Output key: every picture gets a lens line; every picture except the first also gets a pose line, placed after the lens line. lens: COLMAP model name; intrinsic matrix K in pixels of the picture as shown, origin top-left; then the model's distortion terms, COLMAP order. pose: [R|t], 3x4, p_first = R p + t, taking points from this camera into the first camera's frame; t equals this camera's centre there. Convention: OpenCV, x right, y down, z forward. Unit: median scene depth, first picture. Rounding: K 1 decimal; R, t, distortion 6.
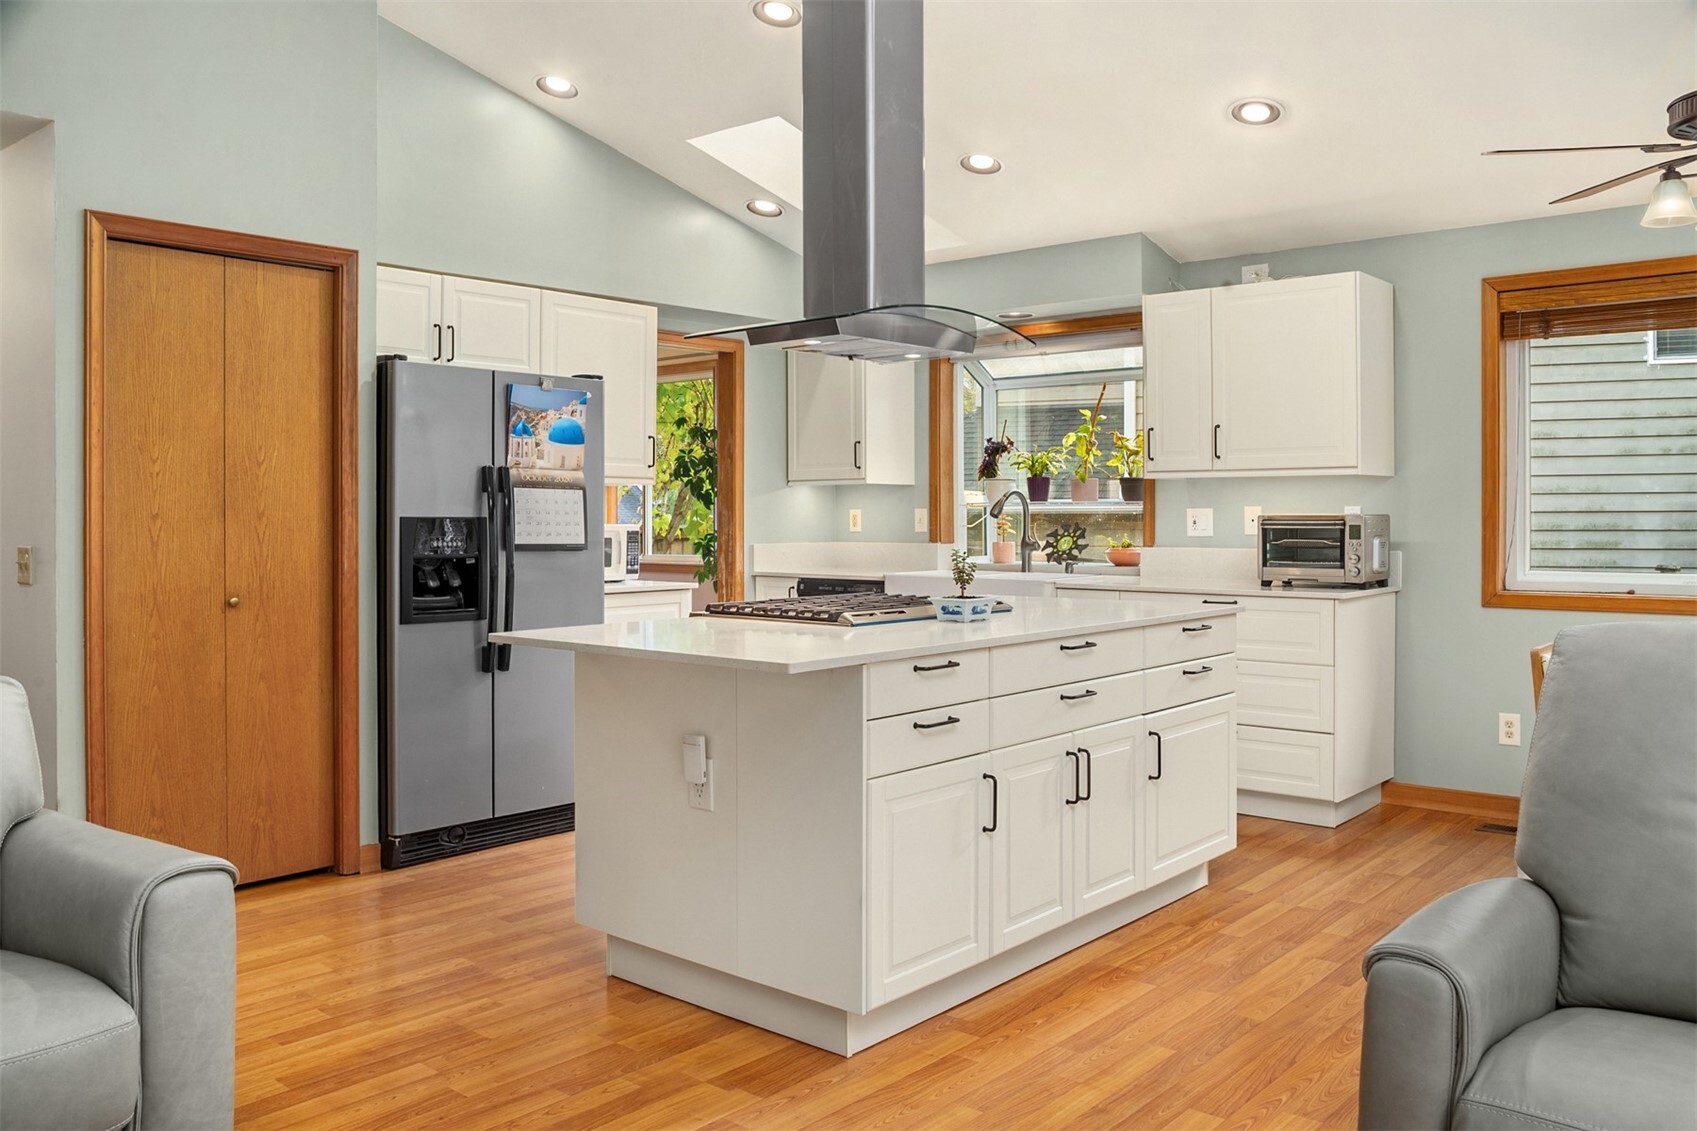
lens RADIAL K [[1358.9, 0, 875.1], [0, 1358.9, 507.7], [0, 0, 1]] dist [-0.013749, -0.001035]
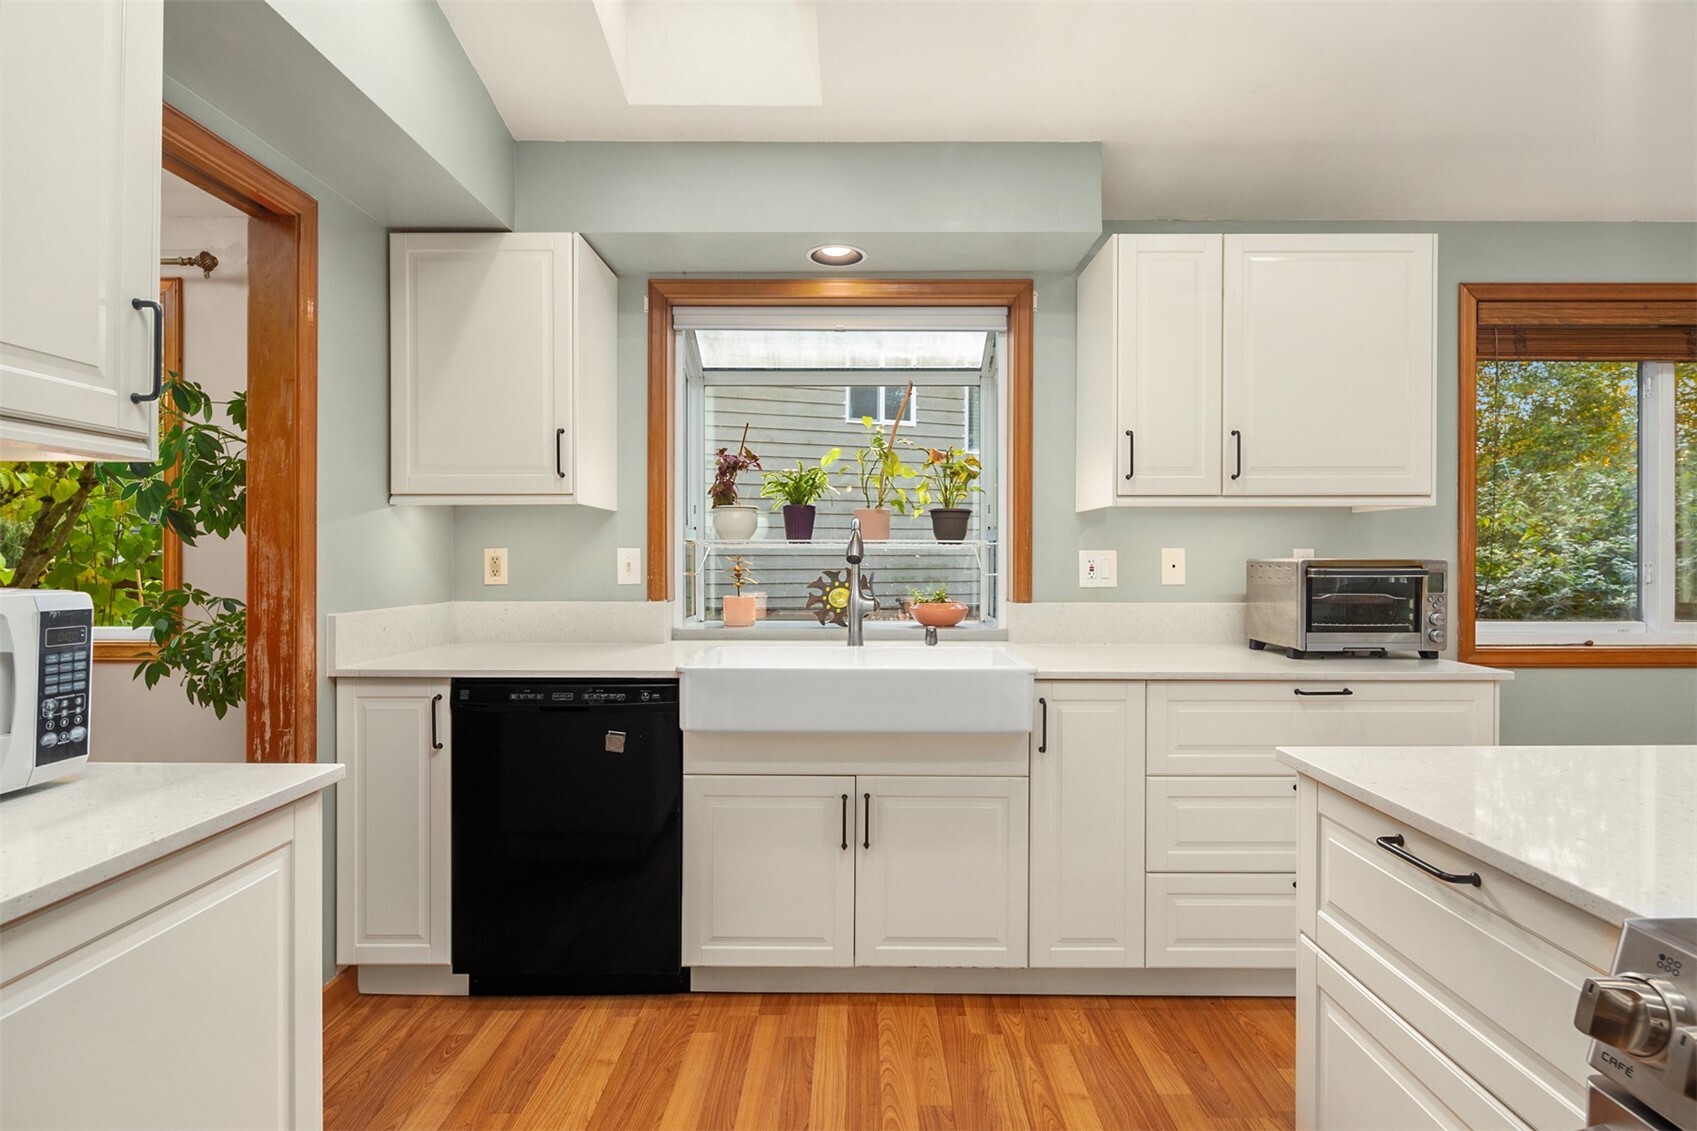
lens RADIAL K [[823.9, 0, 855.8], [0, 823.9, 559.3], [0, 0, 1]] dist [0.002474, -0.004577]
pose [[0.772720, 0.000096, 0.634747, -0.153619], [-0.005703, 0.999961, 0.006791, 0.003229], [-0.634721, -0.008868, 0.772690, 0.730929]]
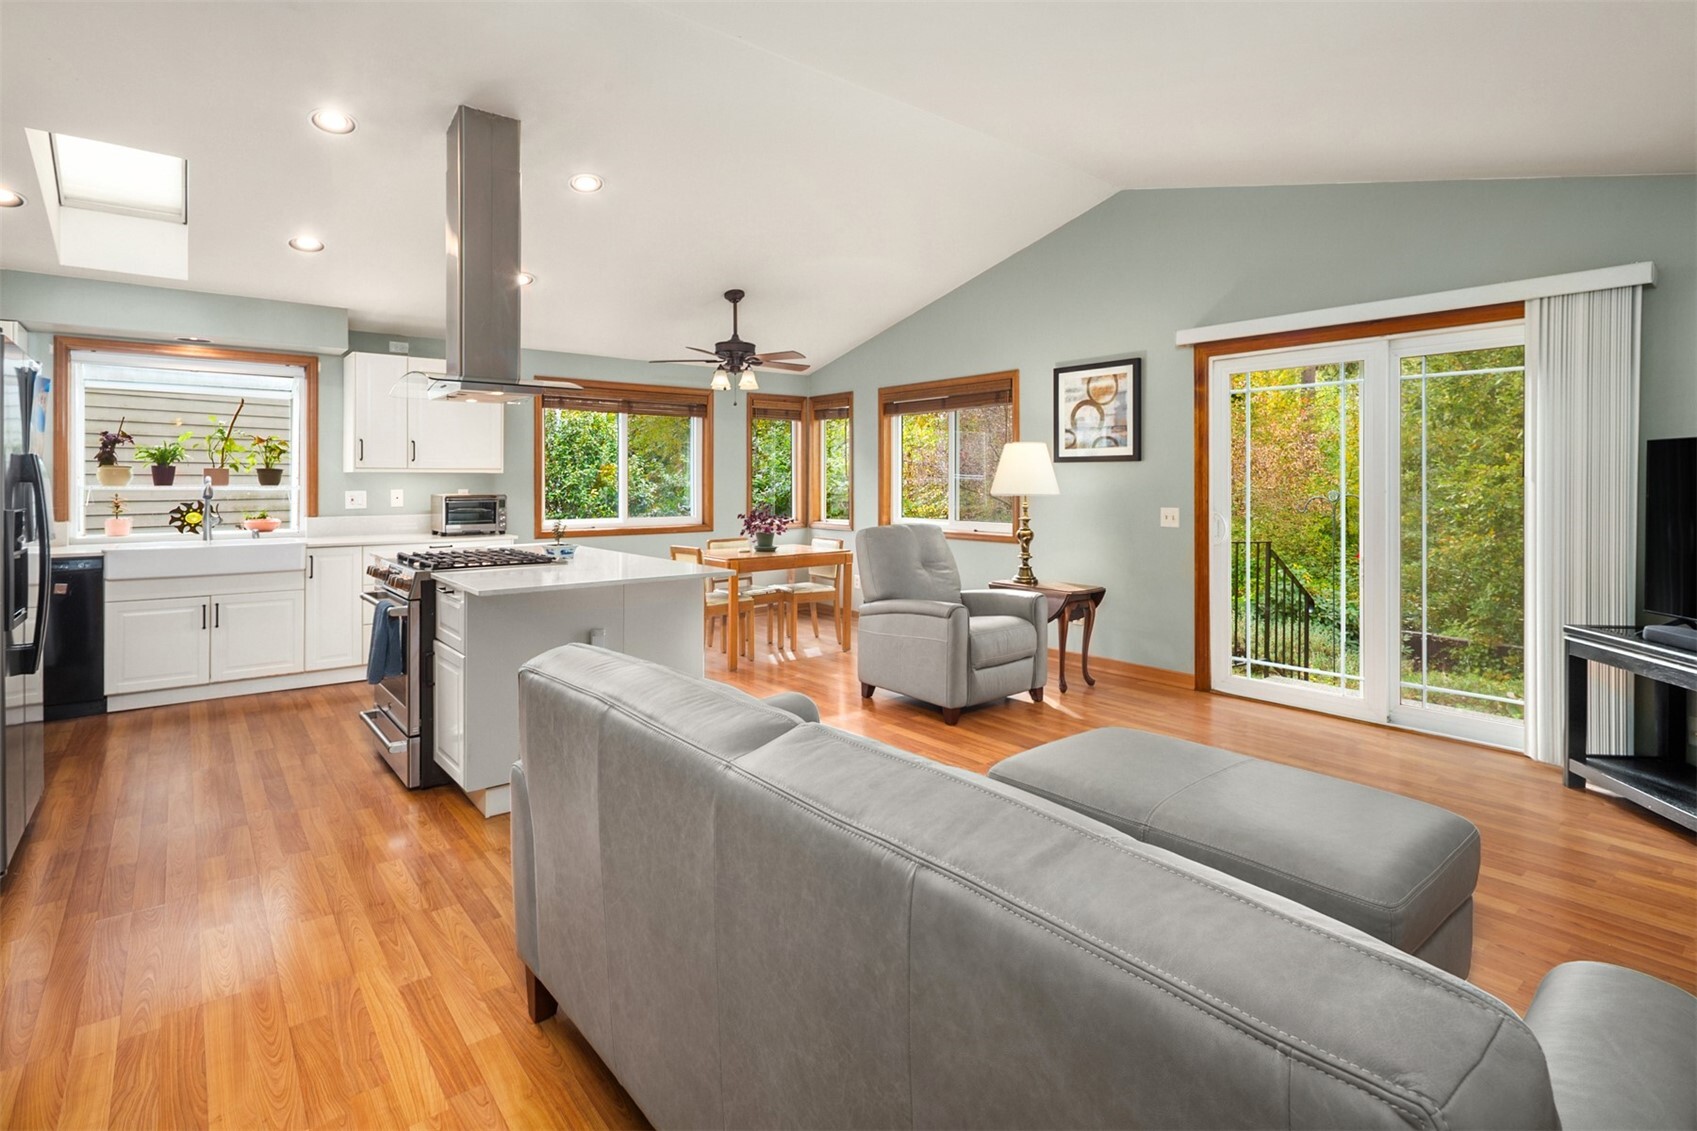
lens RADIAL K [[823.9, 0, 861.4], [0, 823.9, 486.6], [0, 0, 1]] dist [0.002474, -0.004577]
pose [[0.184246, -0.002405, 0.982877, -0.578126], [-0.004893, 0.999982, 0.003364, -0.010111], [-0.982868, -0.005429, 0.184231, 0.258749]]
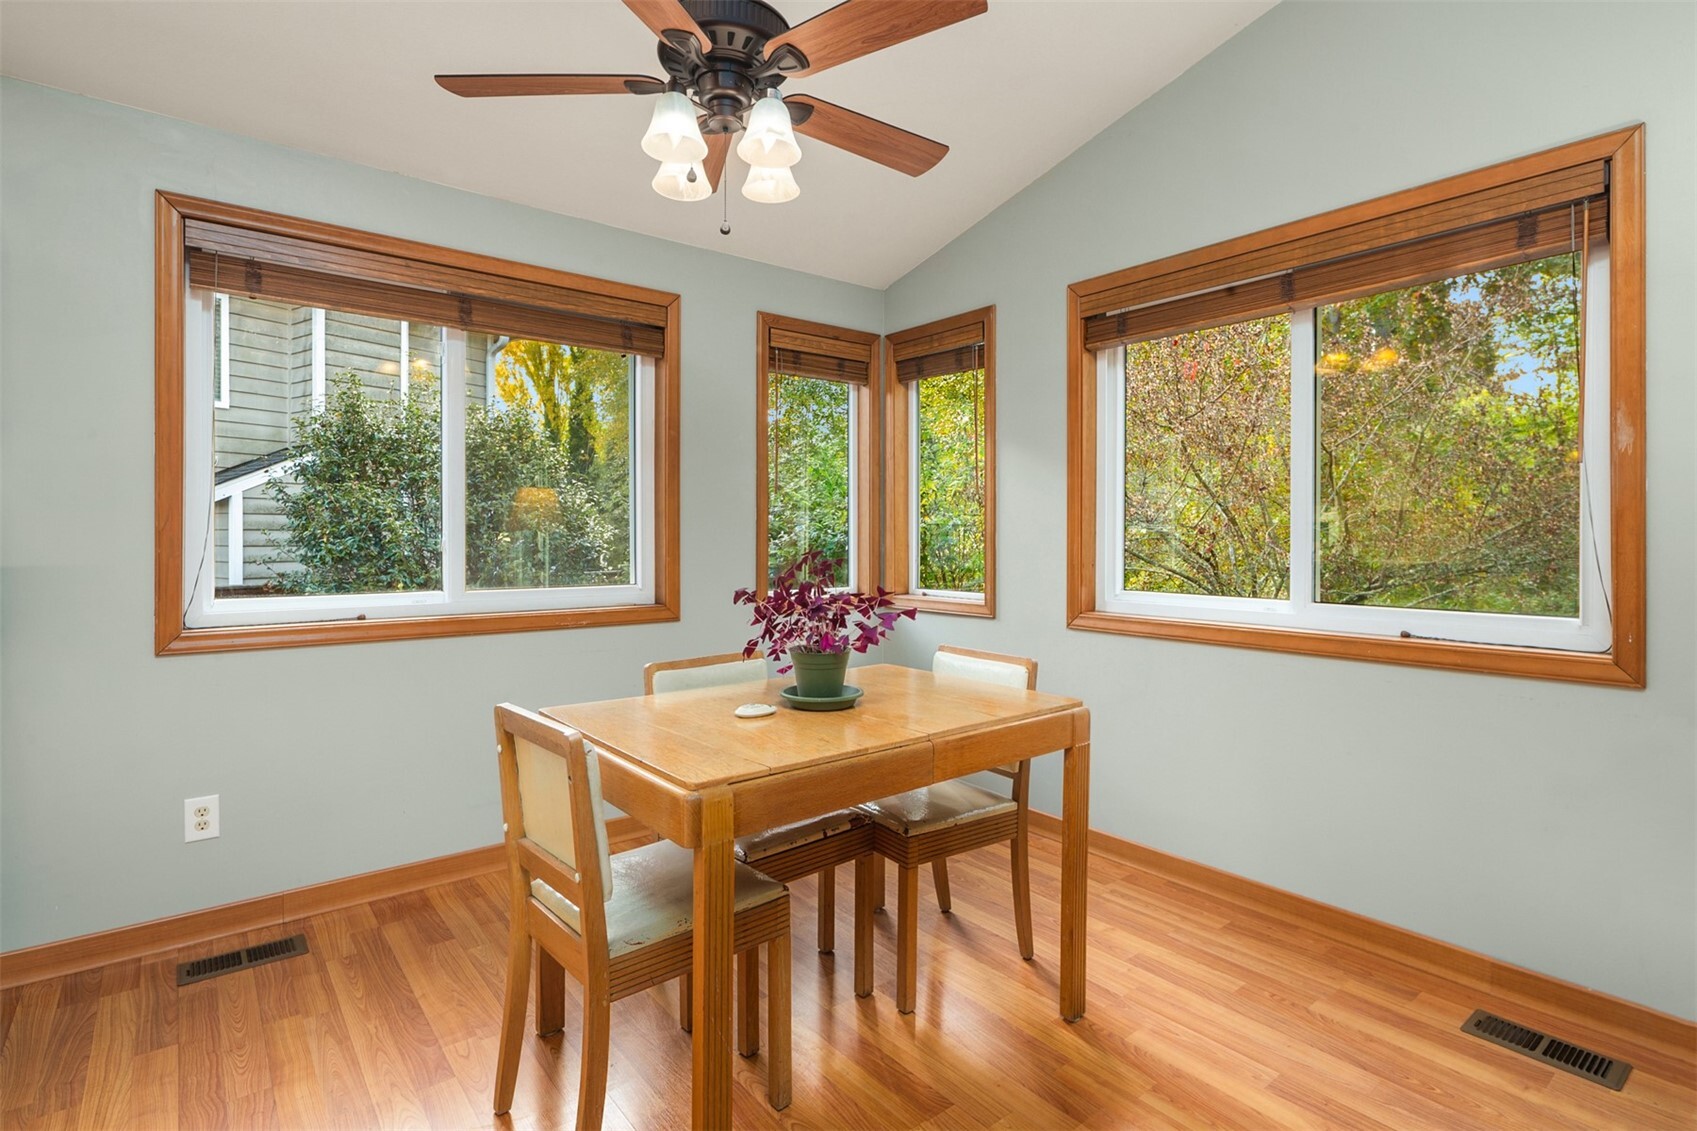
lens RADIAL K [[823.9, 0, 848.4], [0, 823.9, 544.9], [0, 0, 1]] dist [0.002474, -0.004577]
pose [[0.201976, -0.006218, 0.979371, 0.088403], [-0.007229, 0.999943, 0.007840, 0.008086], [-0.979364, -0.008664, 0.201920, 0.487827]]
